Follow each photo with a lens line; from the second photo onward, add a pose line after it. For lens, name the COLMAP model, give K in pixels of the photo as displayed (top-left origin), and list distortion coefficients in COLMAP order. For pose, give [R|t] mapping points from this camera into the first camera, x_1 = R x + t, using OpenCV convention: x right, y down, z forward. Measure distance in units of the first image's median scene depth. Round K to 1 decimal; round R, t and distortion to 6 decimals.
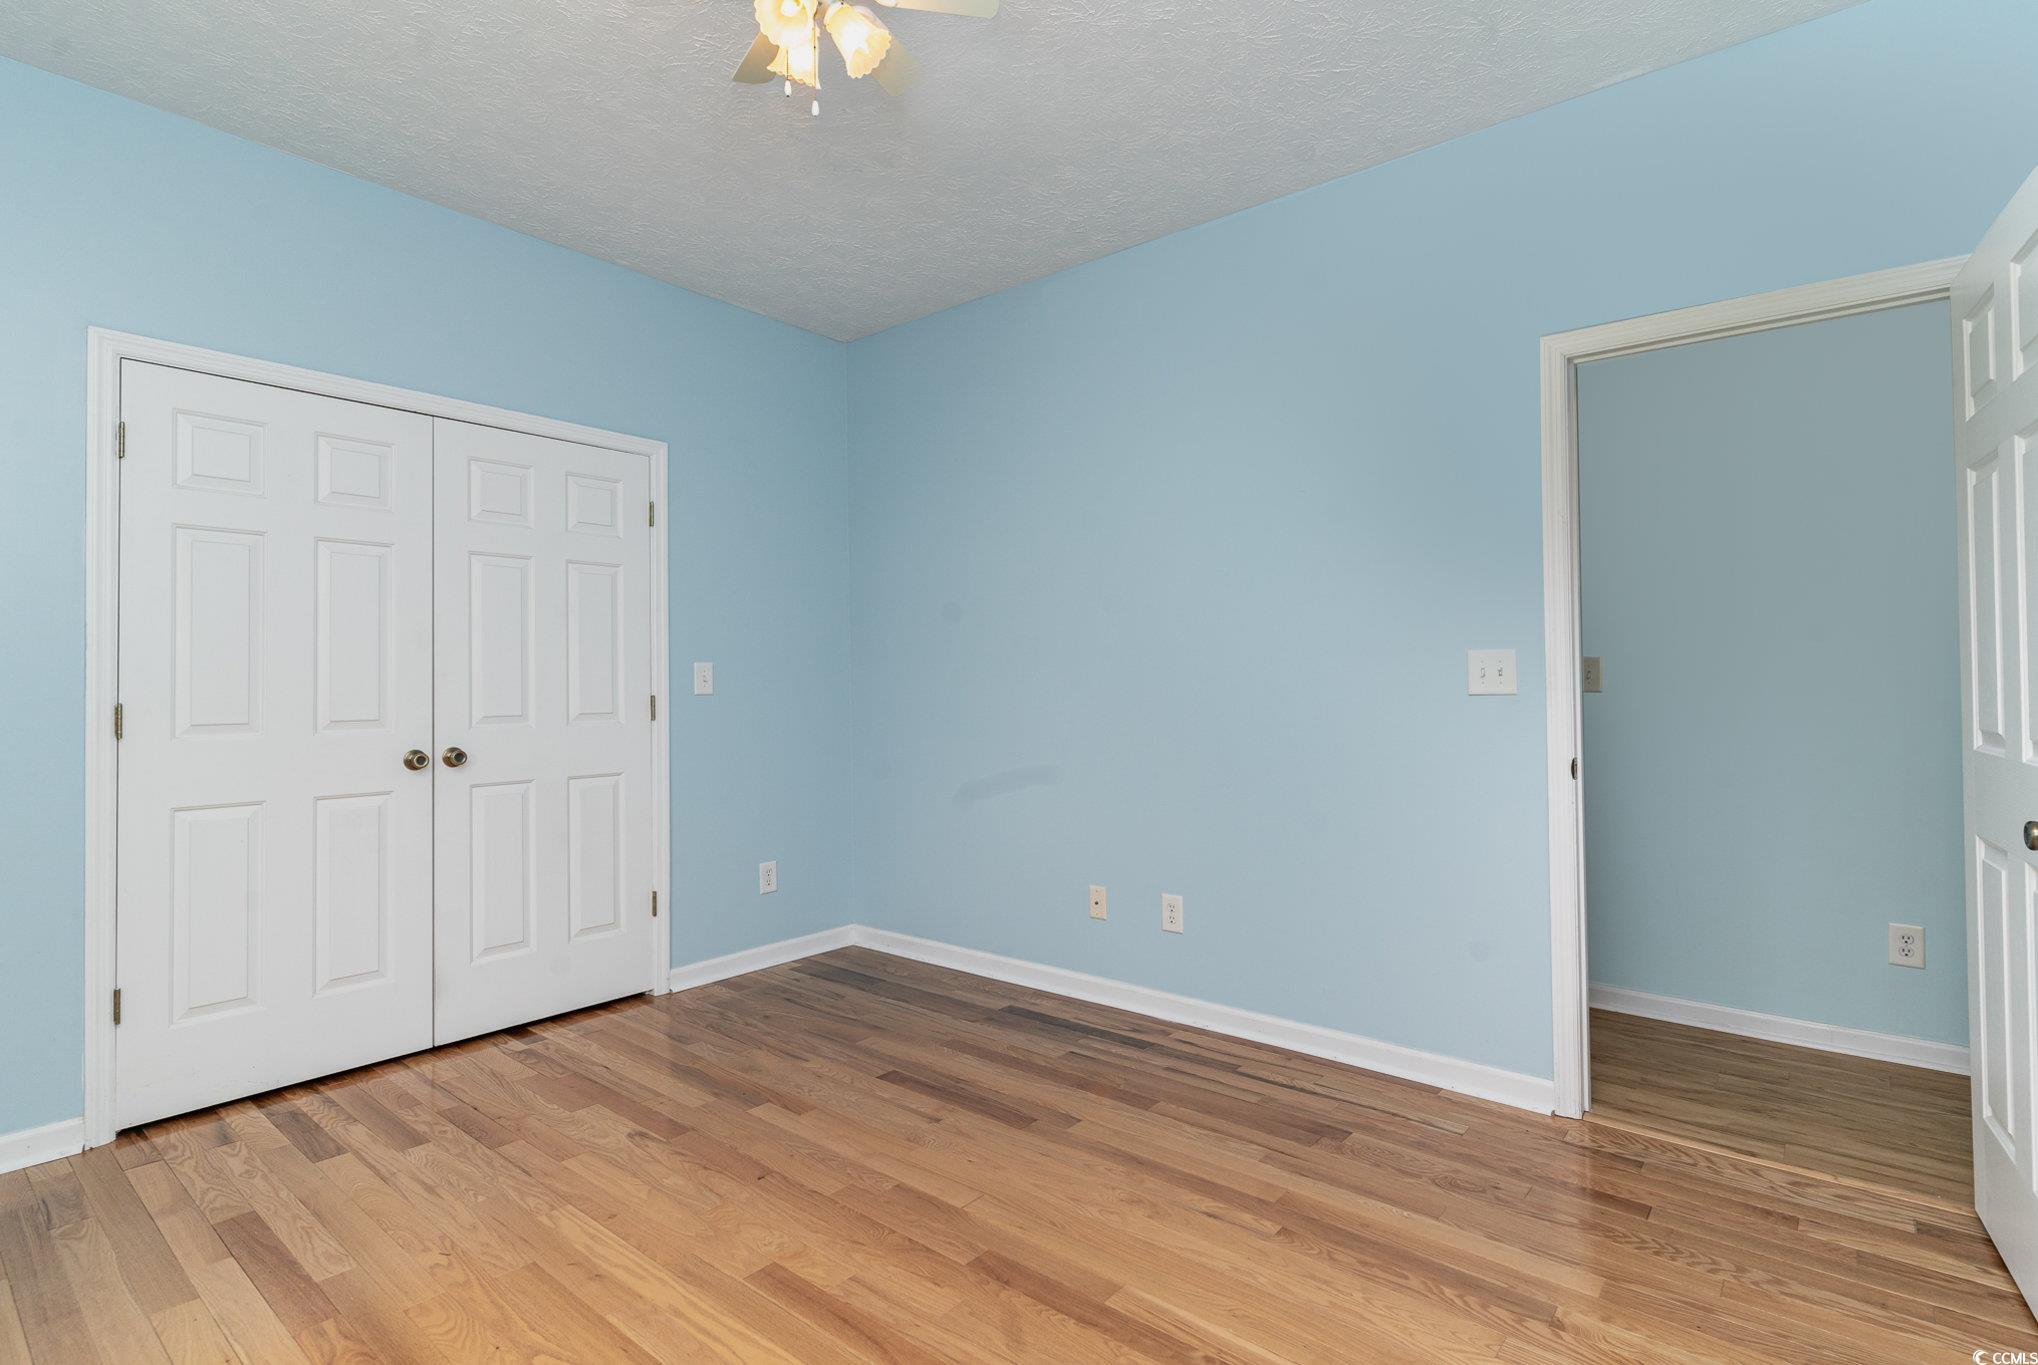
lens RADIAL K [[992.0, 0, 1019.3], [0, 992.0, 662.5], [0, 0, 1]] dist [0.002862, -0.000031]
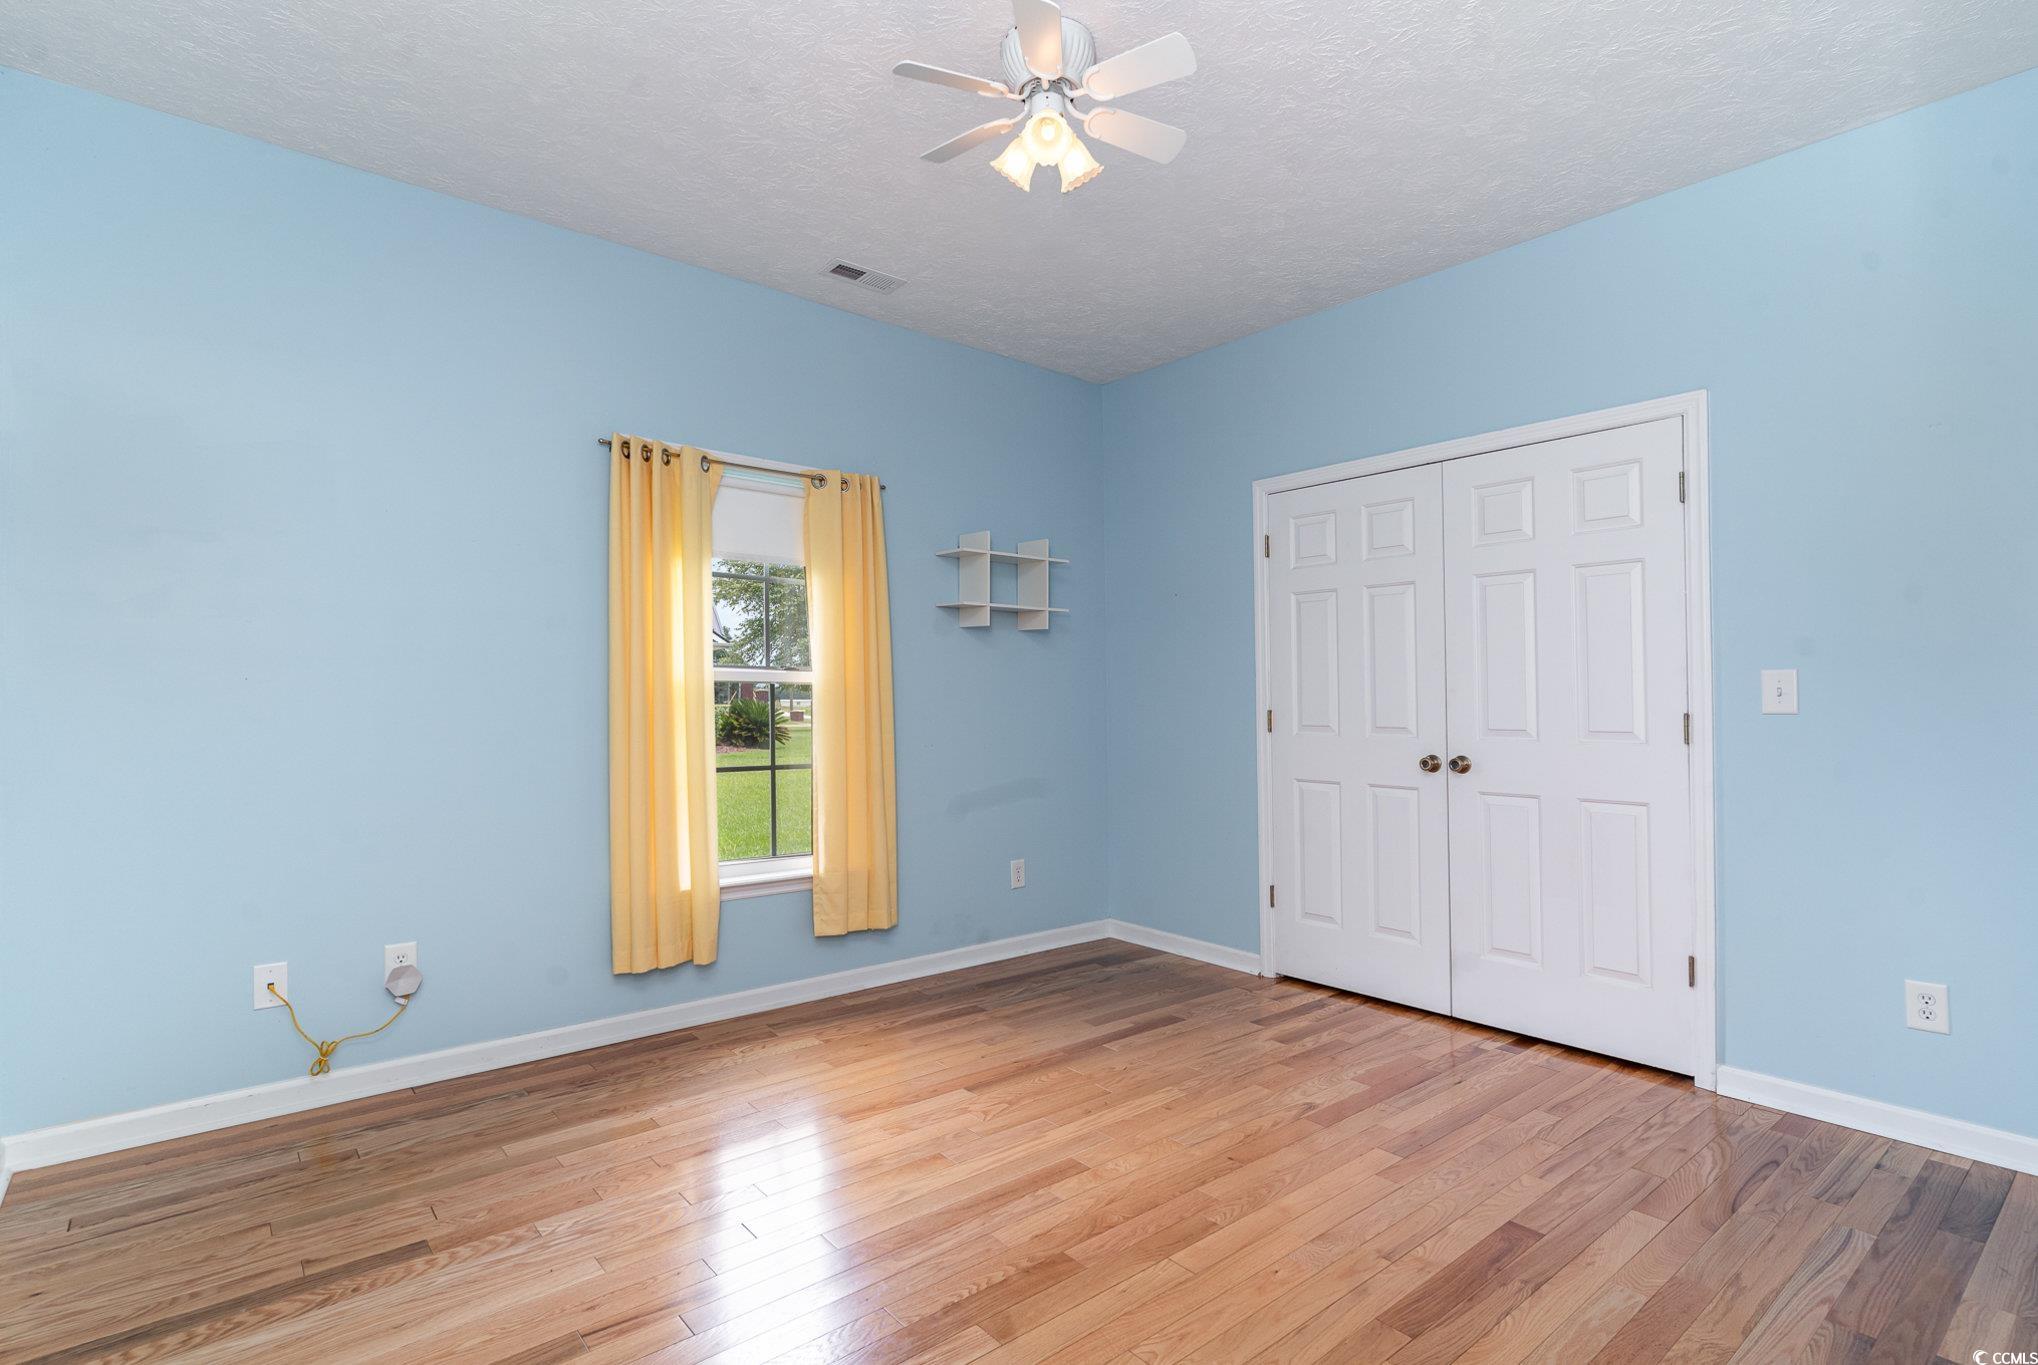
lens RADIAL K [[992.0, 0, 1016.7], [0, 992.0, 701.1], [0, 0, 1]] dist [0.002862, -0.000031]
pose [[-0.187655, 0.007368, -0.982207, 0.640065], [0.025594, 0.999669, 0.002609, 0.009063], [0.981902, -0.024649, -0.187781, 0.750873]]
